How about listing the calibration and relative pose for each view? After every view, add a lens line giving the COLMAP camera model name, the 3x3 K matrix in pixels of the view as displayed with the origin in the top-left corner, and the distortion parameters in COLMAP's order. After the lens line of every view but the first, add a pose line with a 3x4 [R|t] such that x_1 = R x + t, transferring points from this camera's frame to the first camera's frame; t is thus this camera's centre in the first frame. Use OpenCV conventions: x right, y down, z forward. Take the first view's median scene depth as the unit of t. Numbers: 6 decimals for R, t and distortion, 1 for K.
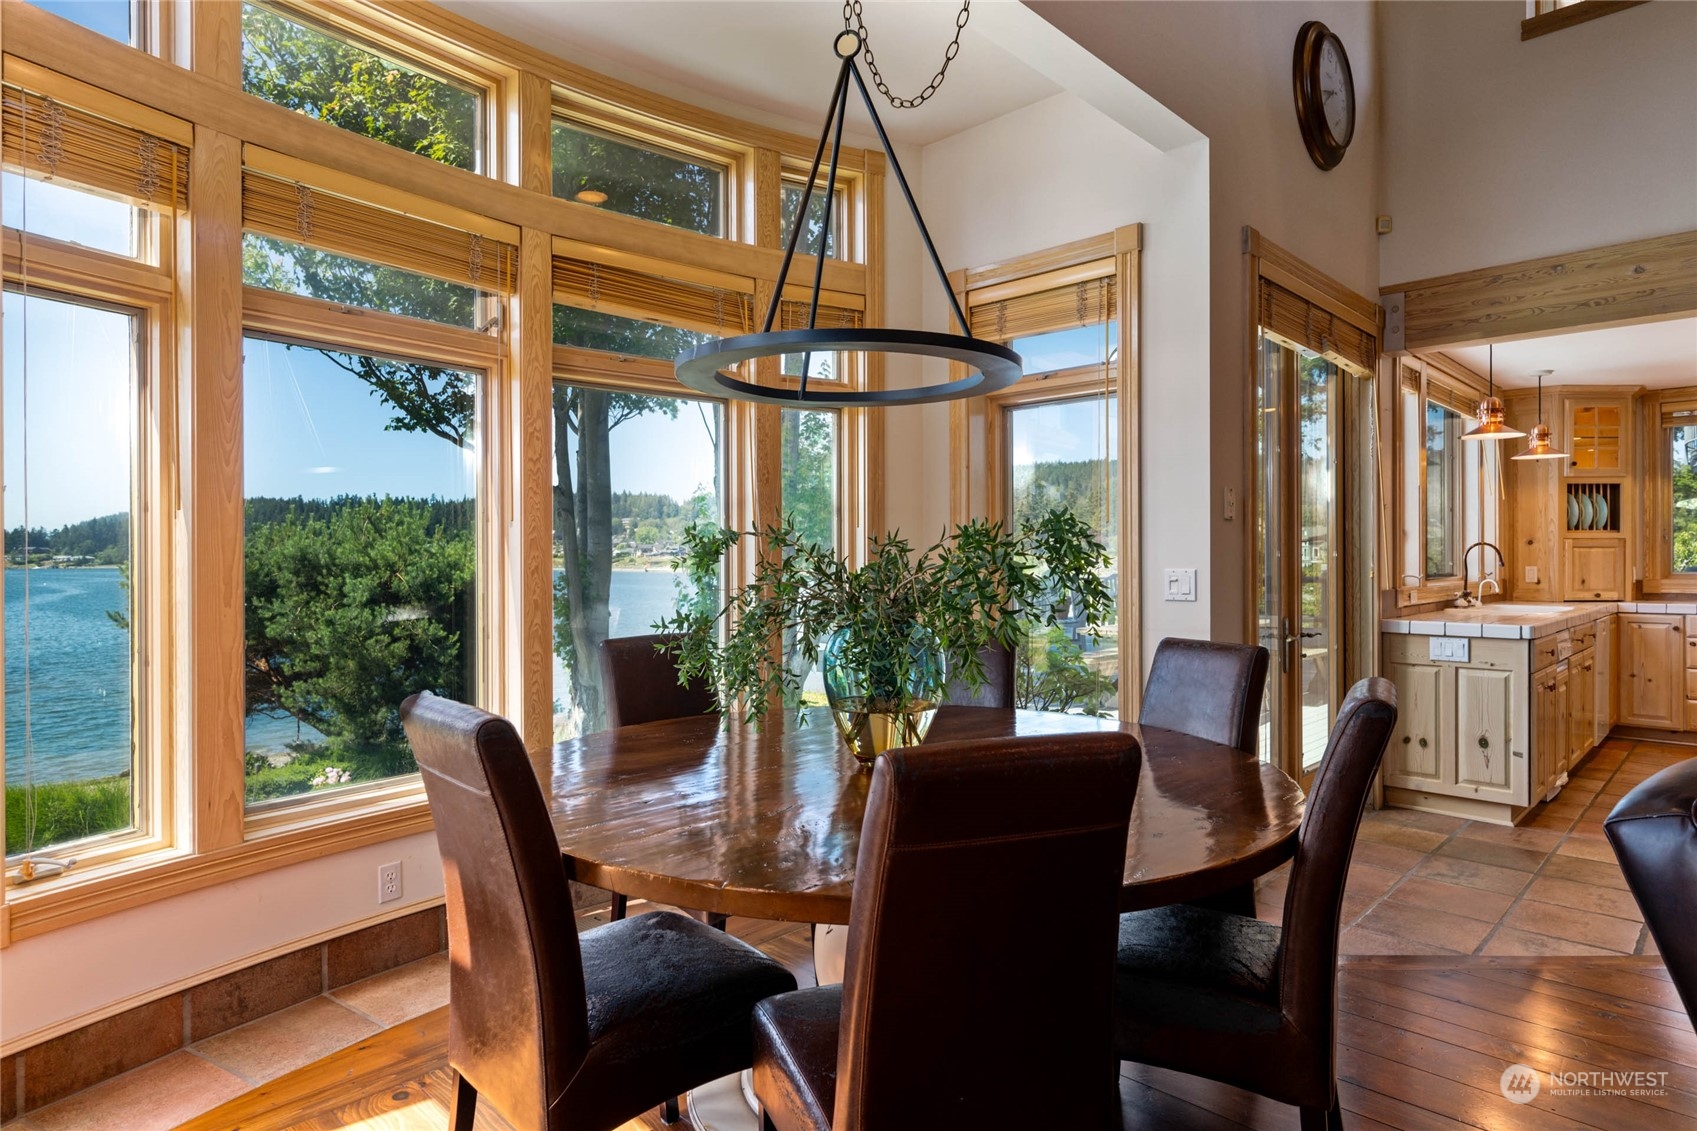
lens RADIAL K [[952.1, 0, 851.1], [0, 952.1, 556.0], [0, 0, 1]] dist [0.004064, 0.001904]
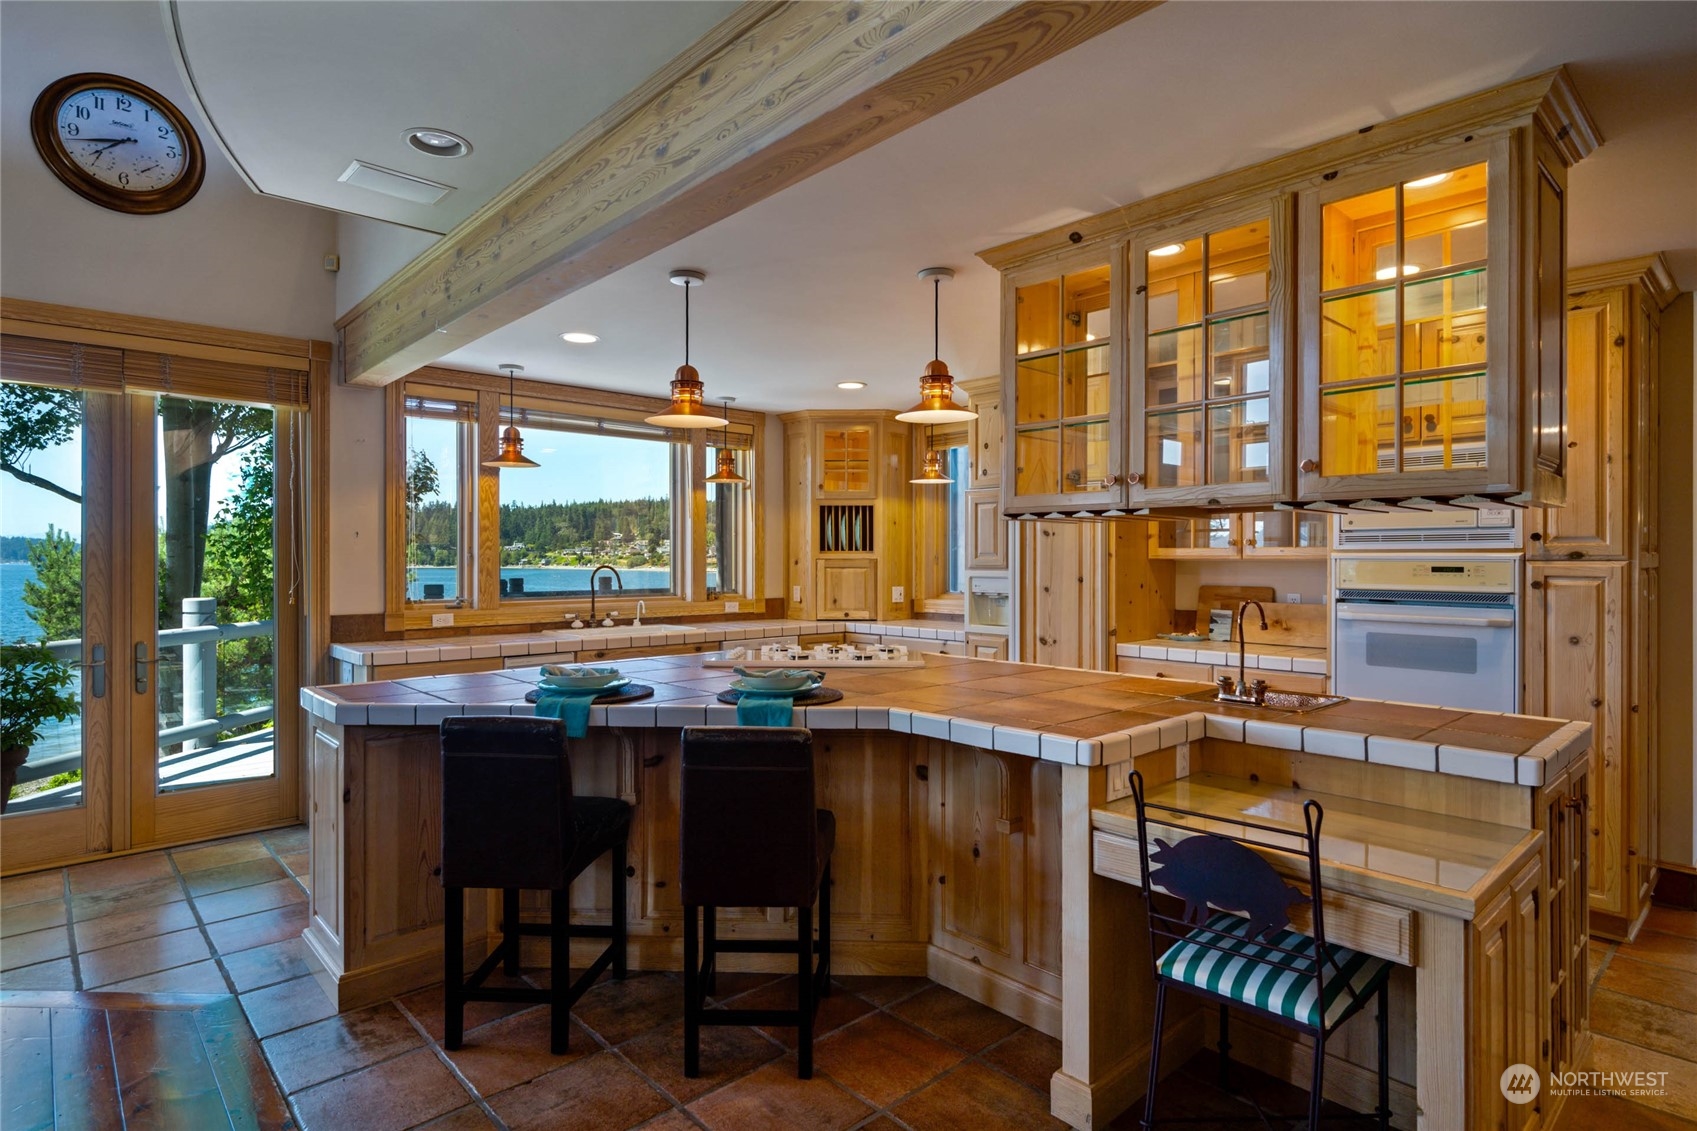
lens RADIAL K [[888.4, 0, 847.0], [0, 888.4, 557.0], [0, 0, 1]] dist [0.002787, -0.000246]
pose [[0.998248, 0.002241, -0.059132, 1.041834], [-0.002379, 0.999995, -0.002265, -0.023041], [0.059127, 0.002402, 0.998248, 0.061761]]
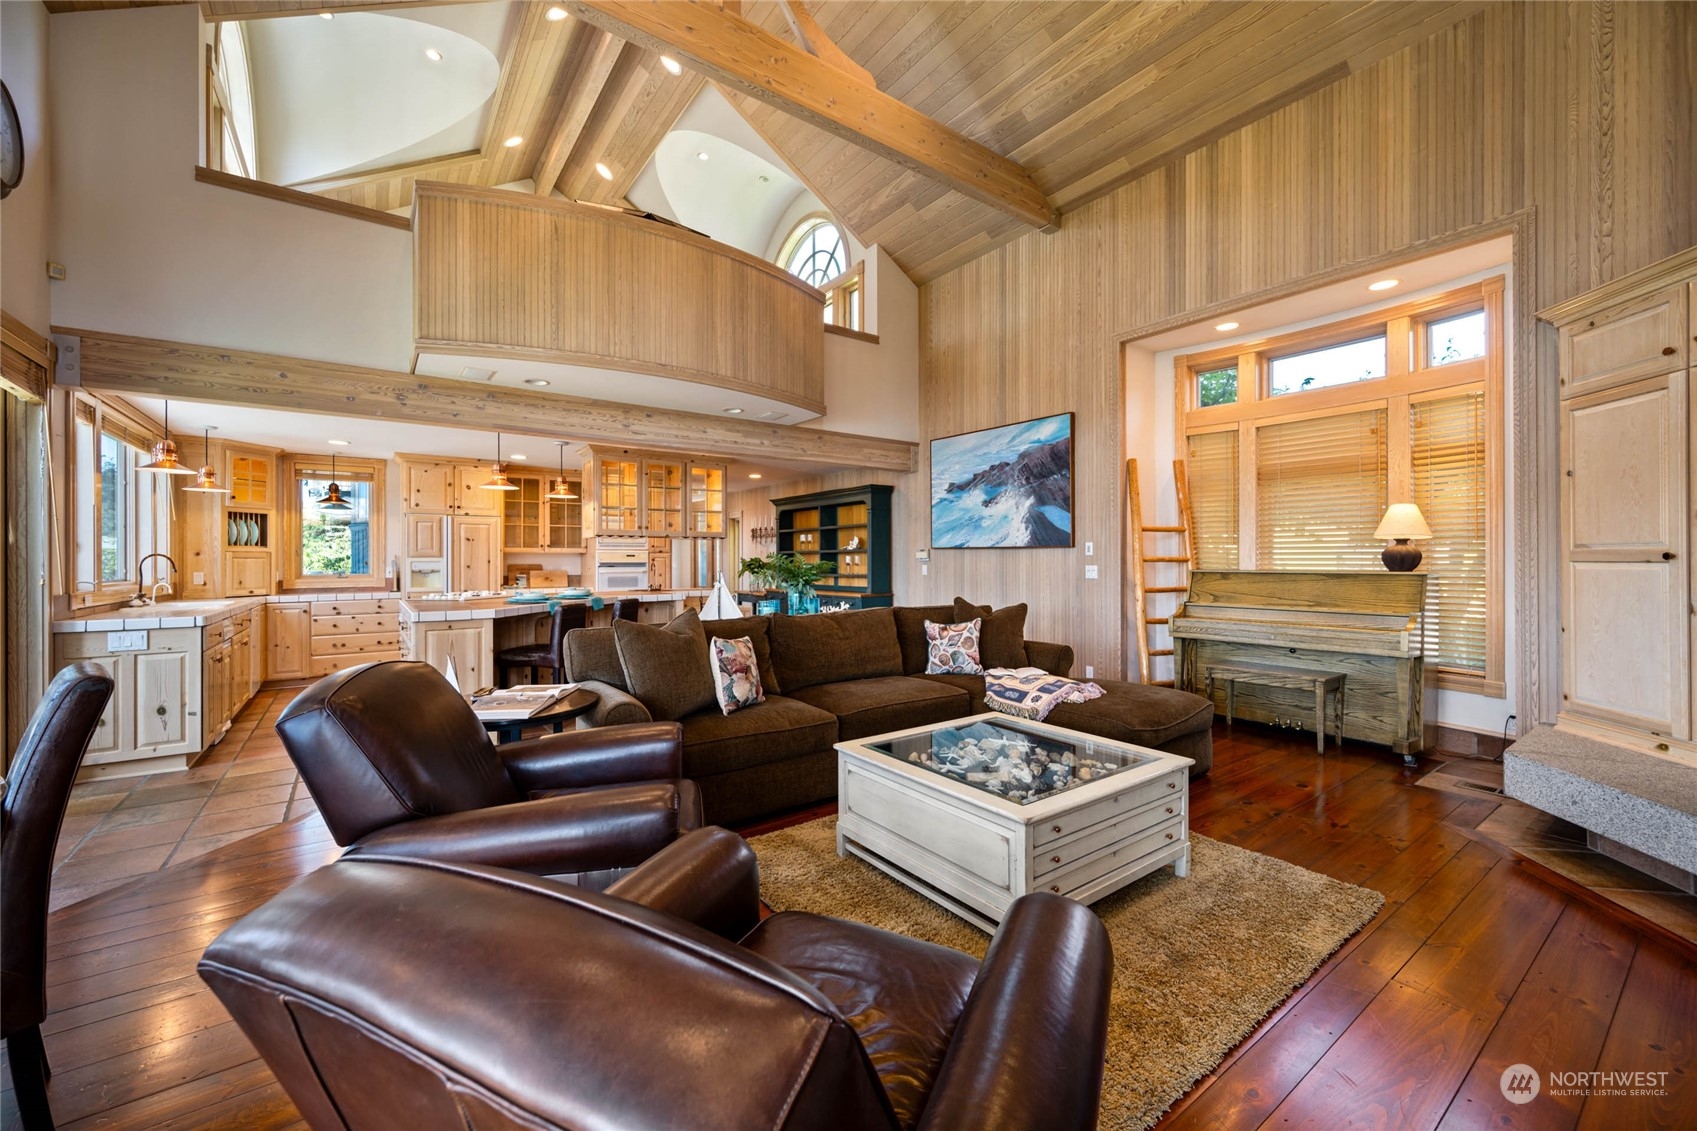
lens RADIAL K [[667.9, 0, 850.2], [0, 667.9, 558.2], [0, 0, 1]] dist [-0.001727, -0.000106]
pose [[0.168851, 0.004072, 0.985633, -0.051056], [0.004707, 0.999977, -0.004937, 0.000241], [-0.985630, 0.005473, 0.168828, -0.049592]]
